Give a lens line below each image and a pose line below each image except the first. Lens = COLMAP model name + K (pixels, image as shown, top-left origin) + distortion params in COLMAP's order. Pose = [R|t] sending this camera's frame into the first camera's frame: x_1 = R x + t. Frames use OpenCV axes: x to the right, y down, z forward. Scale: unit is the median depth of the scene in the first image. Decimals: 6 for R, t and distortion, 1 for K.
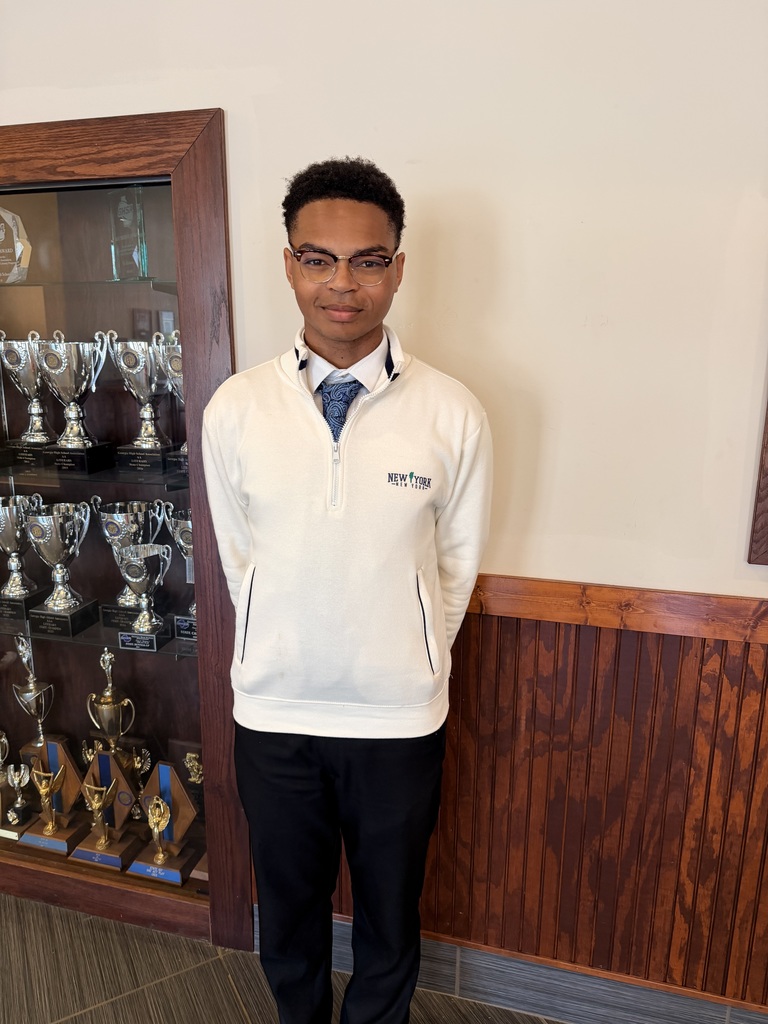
lens RADIAL K [[765.9, 0, 384.0], [0, 765.9, 512.0], [0, 0, 1]] dist [-0.004355, -0.003377]
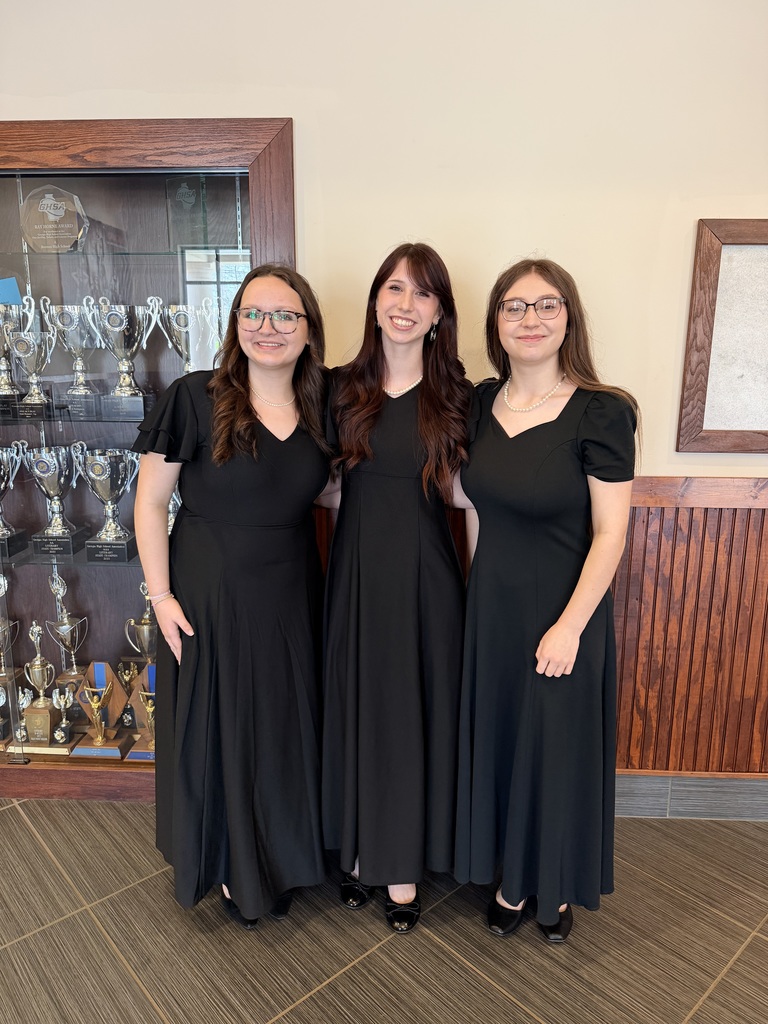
lens RADIAL K [[765.9, 0, 384.0], [0, 765.9, 512.0], [0, 0, 1]] dist [-0.004355, -0.003377]
pose [[0.974203, -0.047770, 0.220560, -0.294535], [0.050983, 0.998660, -0.008894, 0.123717], [-0.219840, 0.019910, 0.975333, -0.223587]]
